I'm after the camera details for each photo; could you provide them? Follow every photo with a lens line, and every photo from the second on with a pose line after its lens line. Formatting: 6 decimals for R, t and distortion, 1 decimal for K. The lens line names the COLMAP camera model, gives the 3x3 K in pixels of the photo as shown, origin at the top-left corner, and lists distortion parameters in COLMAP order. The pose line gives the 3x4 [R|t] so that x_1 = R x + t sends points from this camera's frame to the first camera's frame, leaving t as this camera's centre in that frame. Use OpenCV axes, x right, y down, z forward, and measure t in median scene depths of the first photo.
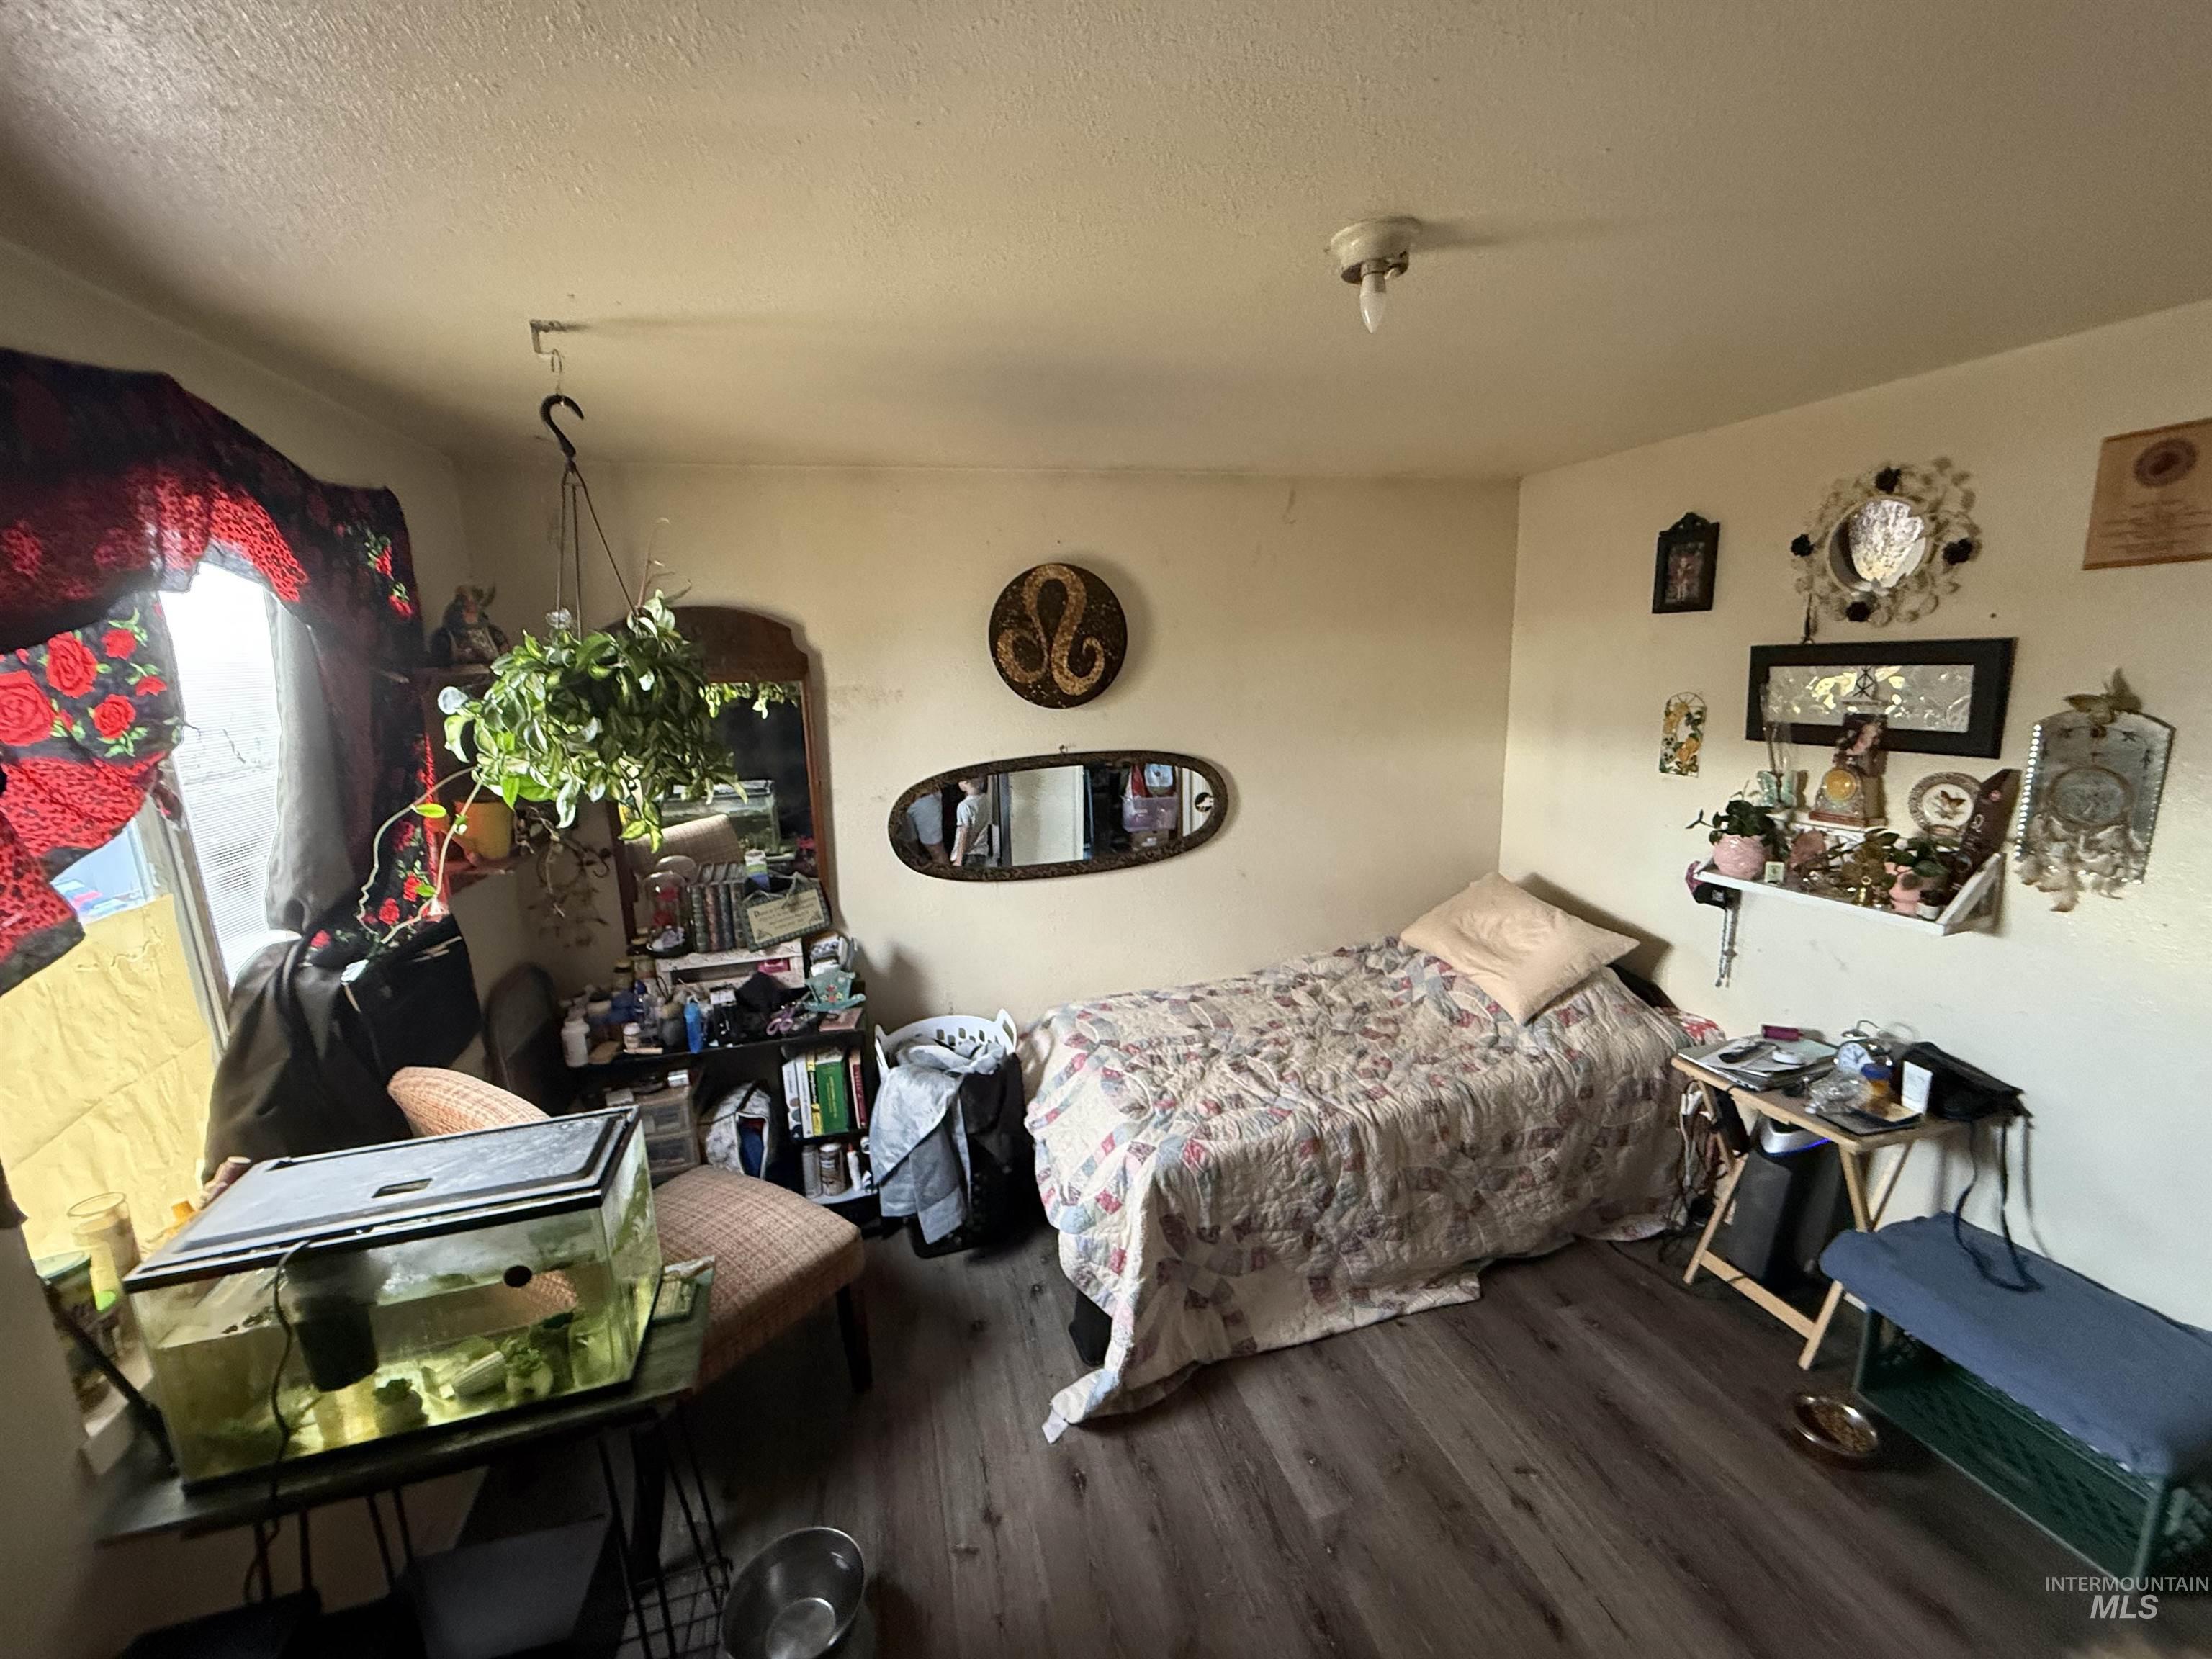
lens RADIAL K [[882.8, 0, 1096.8], [0, 882.8, 827.4], [0, 0, 1]] dist [-0.001395, 0.000317]
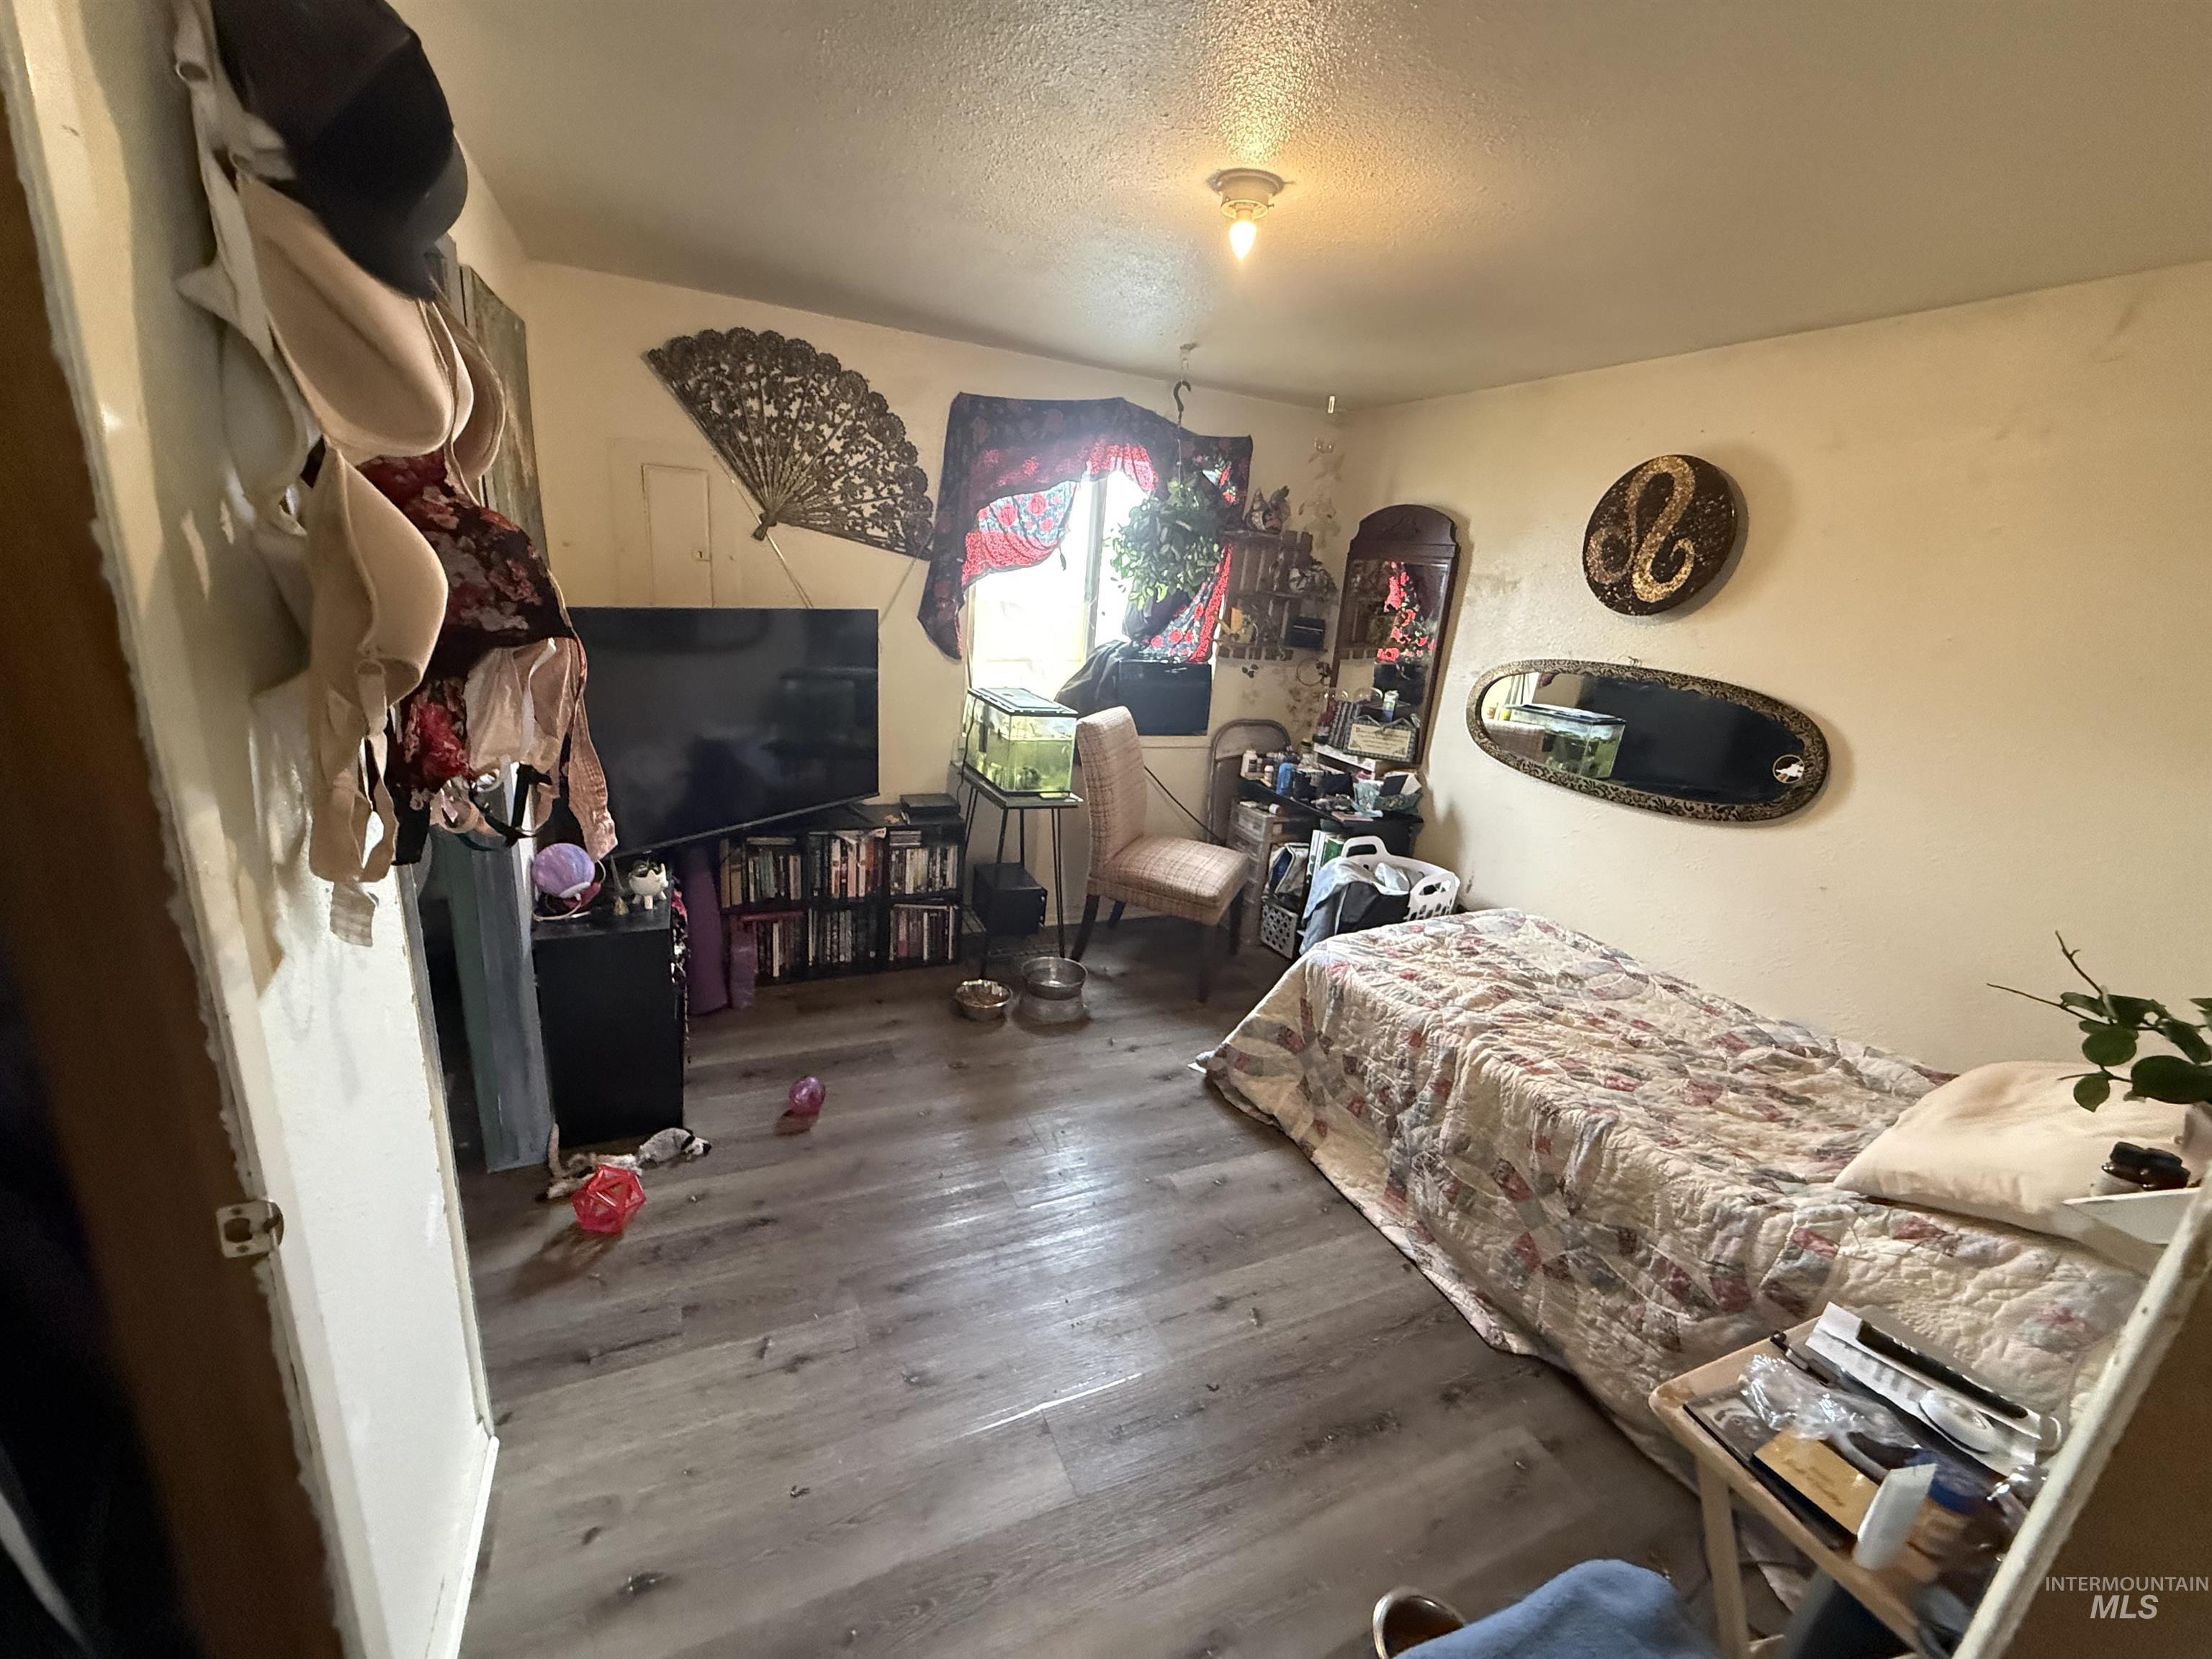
lens RADIAL K [[882.8, 0, 1096.8], [0, 882.8, 827.4], [0, 0, 1]] dist [-0.001395, 0.000317]
pose [[0.146097, 0.324414, -0.934565, 0.894631], [-0.285535, 0.918323, 0.274139, -0.024150], [0.947167, 0.226800, 0.226796, 0.324980]]
